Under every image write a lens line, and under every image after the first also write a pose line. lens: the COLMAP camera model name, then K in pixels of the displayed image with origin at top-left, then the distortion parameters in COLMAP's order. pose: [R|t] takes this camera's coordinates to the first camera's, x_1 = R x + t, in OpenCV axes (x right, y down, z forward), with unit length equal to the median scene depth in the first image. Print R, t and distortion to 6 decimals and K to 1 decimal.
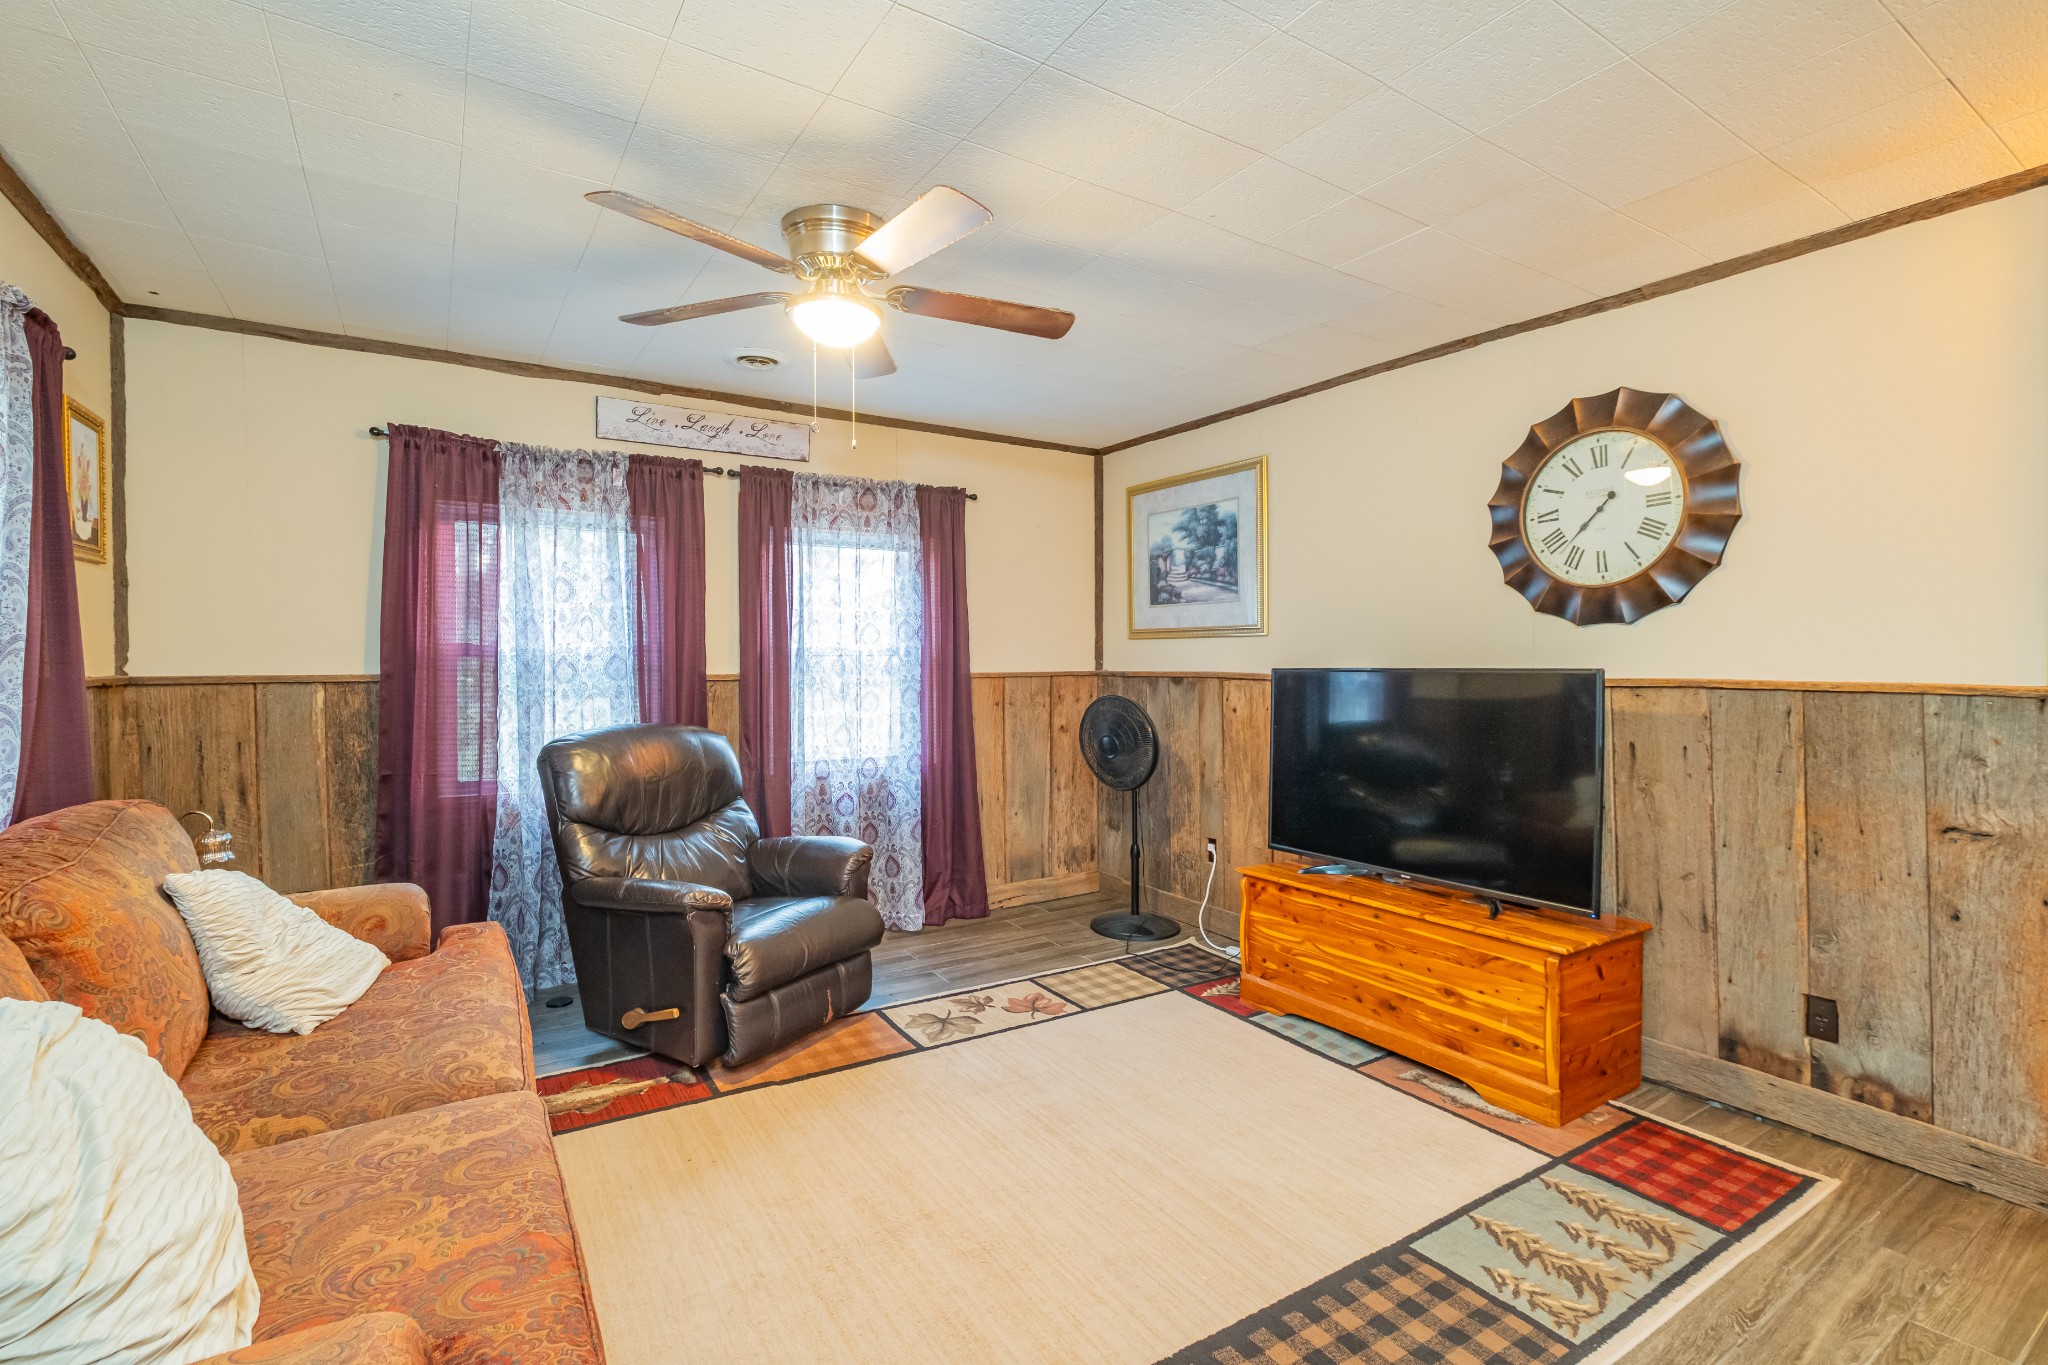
lens RADIAL K [[928.2, 0, 1026.0], [0, 928.2, 677.3], [0, 0, 1]] dist [0.004685, 0.000886]
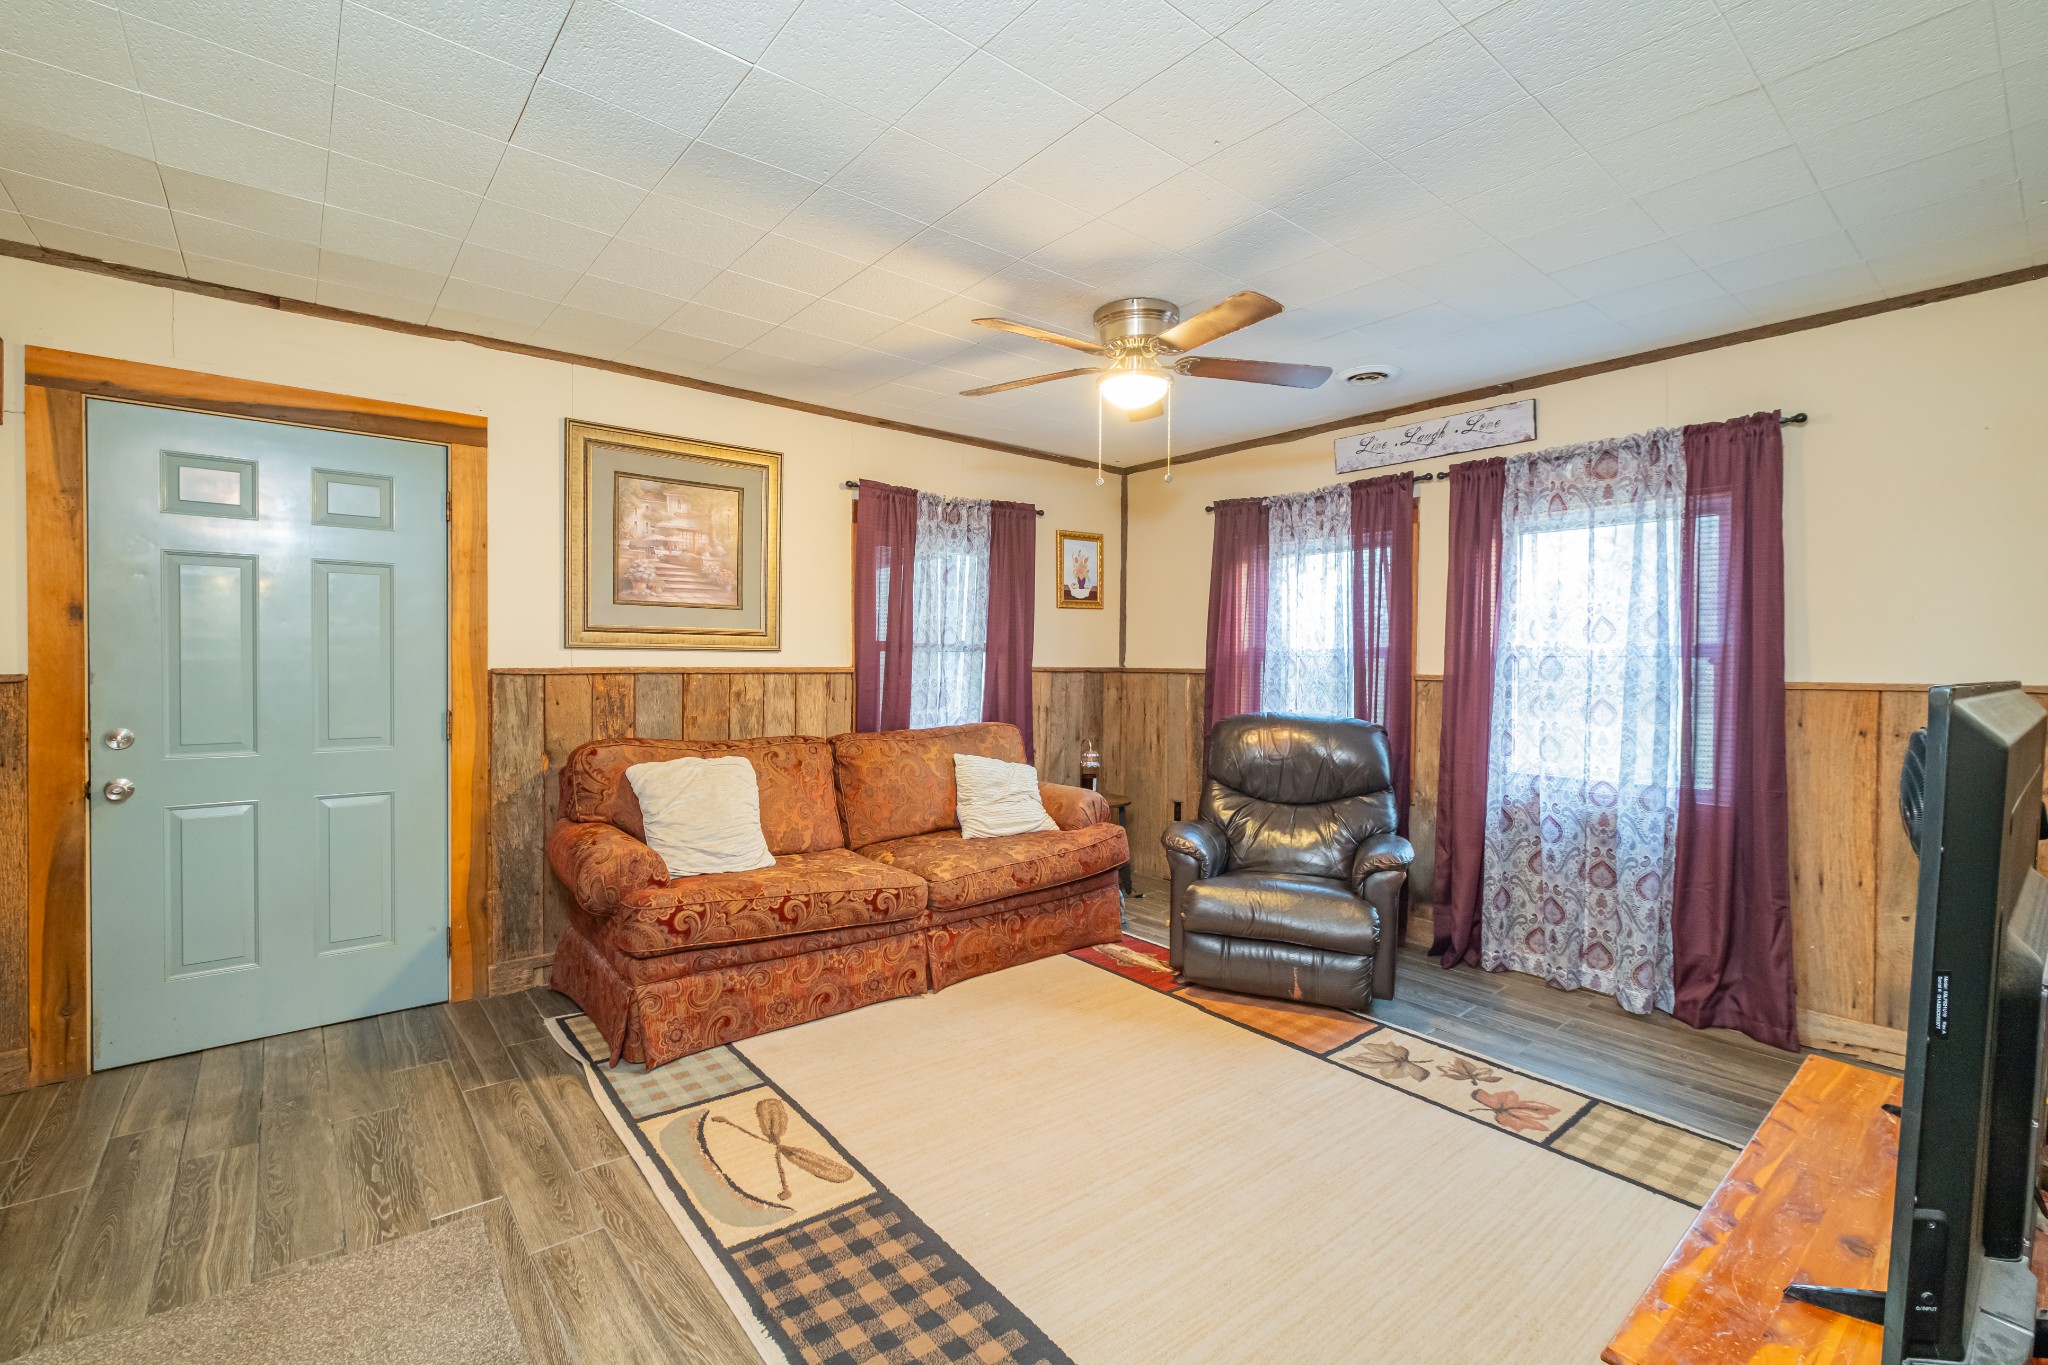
lens RADIAL K [[903.1, 0, 1029.4], [0, 903.1, 675.4], [0, 0, 1]] dist [0.014385, -0.000416]
pose [[0.136714, 0.020807, -0.990392, 0.650167], [-0.024813, 0.999538, 0.017574, -0.009499], [0.990300, 0.022172, 0.137167, 0.458992]]
